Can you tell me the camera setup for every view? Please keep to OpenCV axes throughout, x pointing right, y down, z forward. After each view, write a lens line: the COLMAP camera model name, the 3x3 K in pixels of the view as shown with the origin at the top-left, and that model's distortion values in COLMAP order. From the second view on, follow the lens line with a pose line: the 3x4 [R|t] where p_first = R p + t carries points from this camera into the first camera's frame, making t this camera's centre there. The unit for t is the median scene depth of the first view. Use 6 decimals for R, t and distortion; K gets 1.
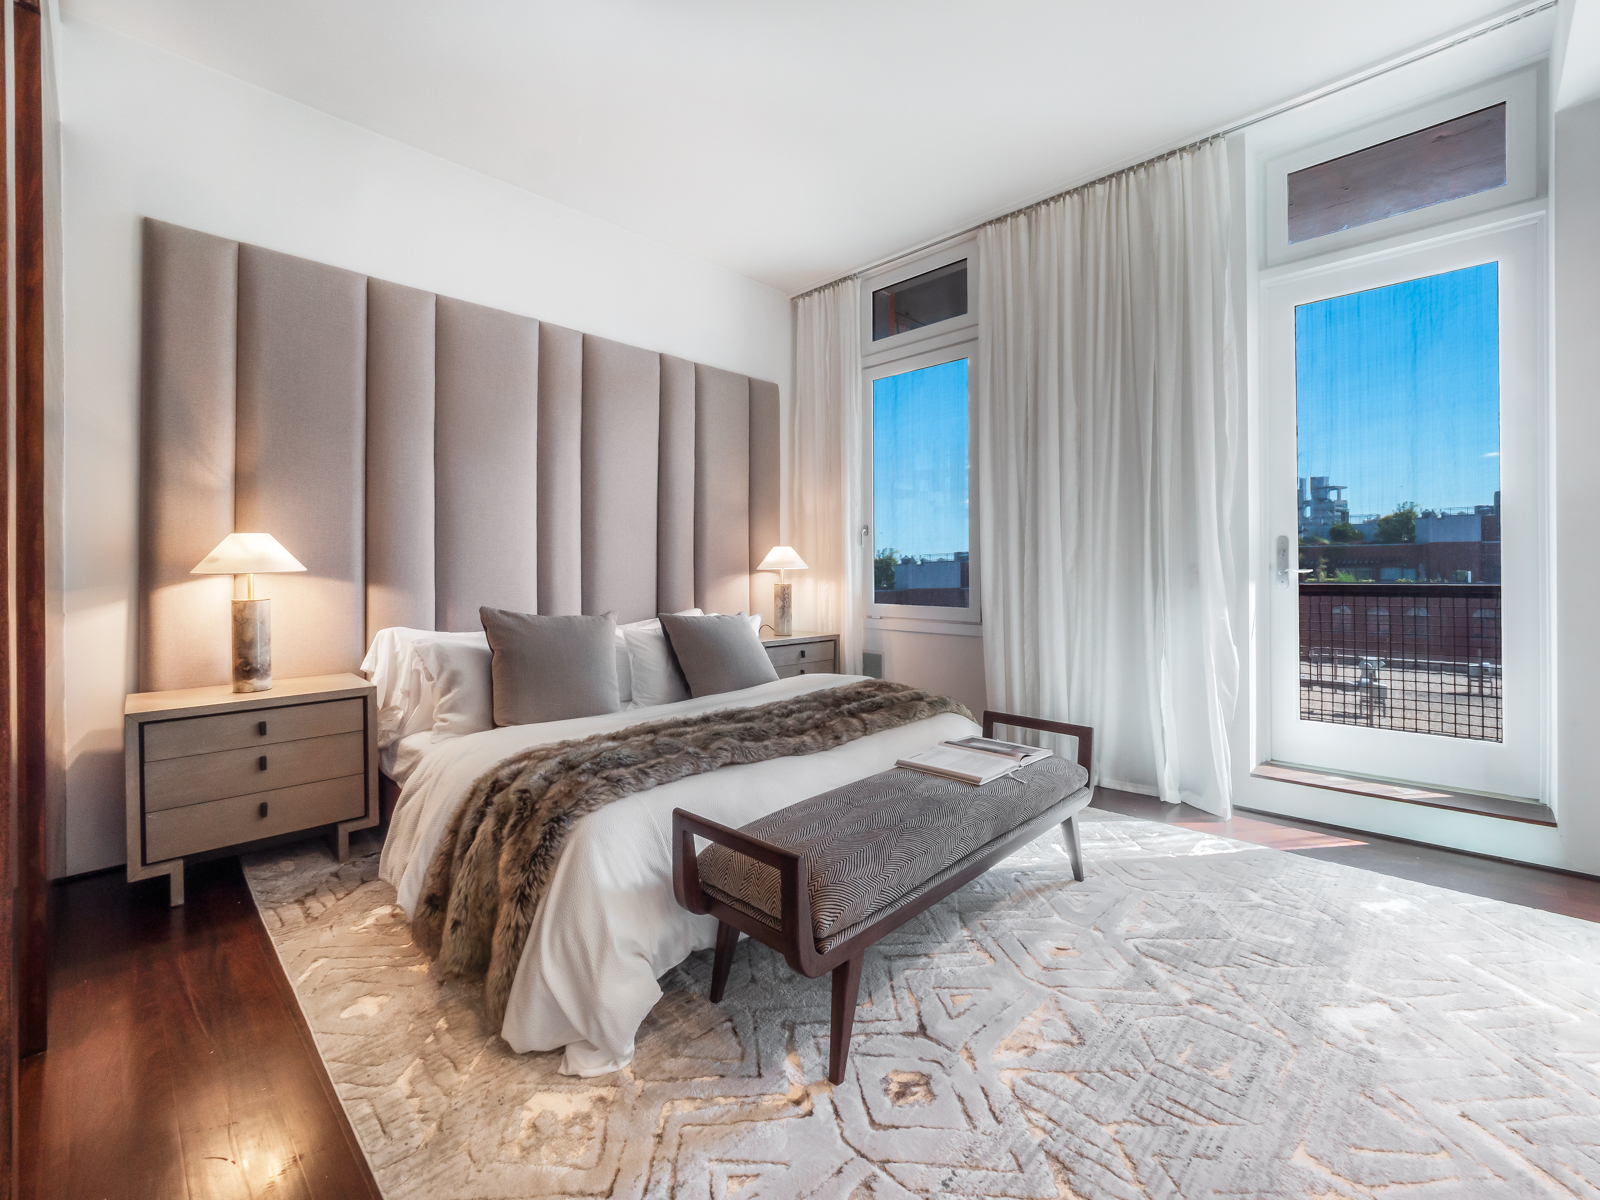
lens RADIAL K [[701.6, 0, 805.5], [0, 701.6, 551.2], [0, 0, 1]] dist [0.023889, 0.000029]
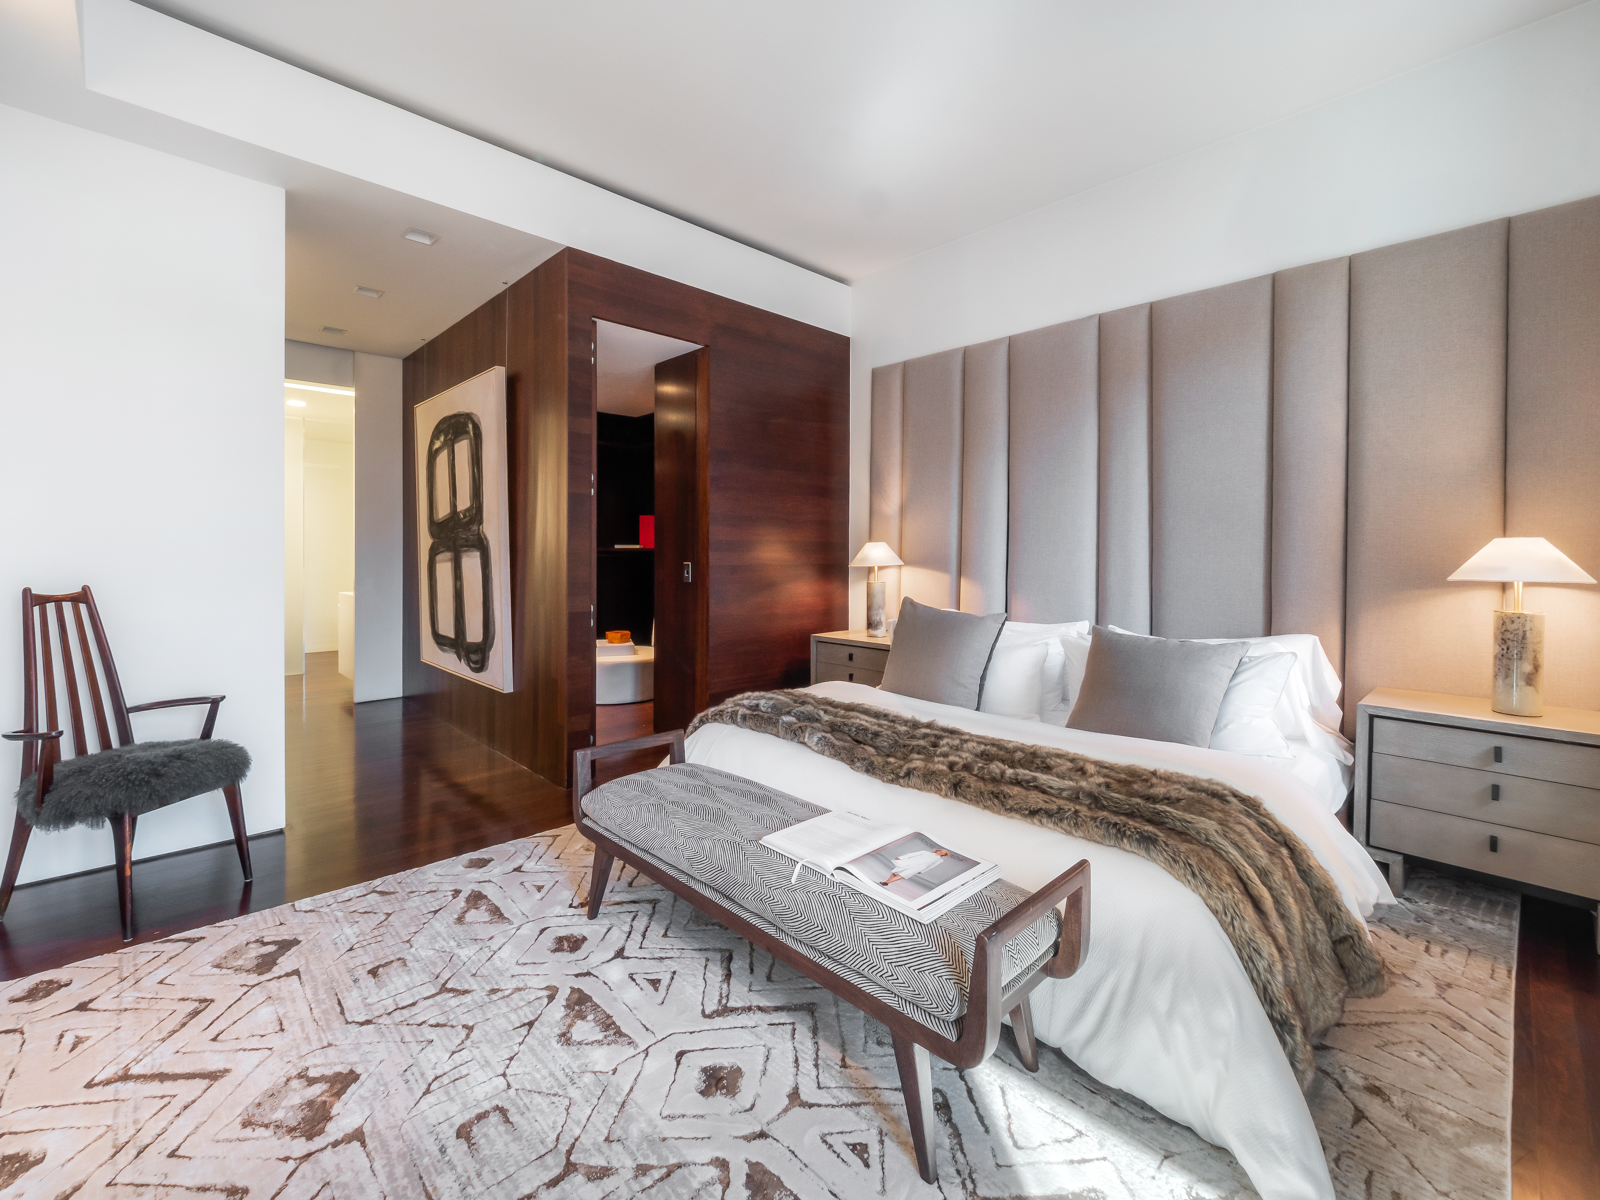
lens RADIAL K [[680.5, 0, 793.1], [0, 680.5, 581.5], [0, 0, 1]] dist [-0.000823, 0.000284]
pose [[-0.020479, 0.031307, -0.999300, 0.548497], [-0.000533, 0.999509, 0.031324, 0.010938], [0.999790, 0.001174, -0.020452, 0.574259]]
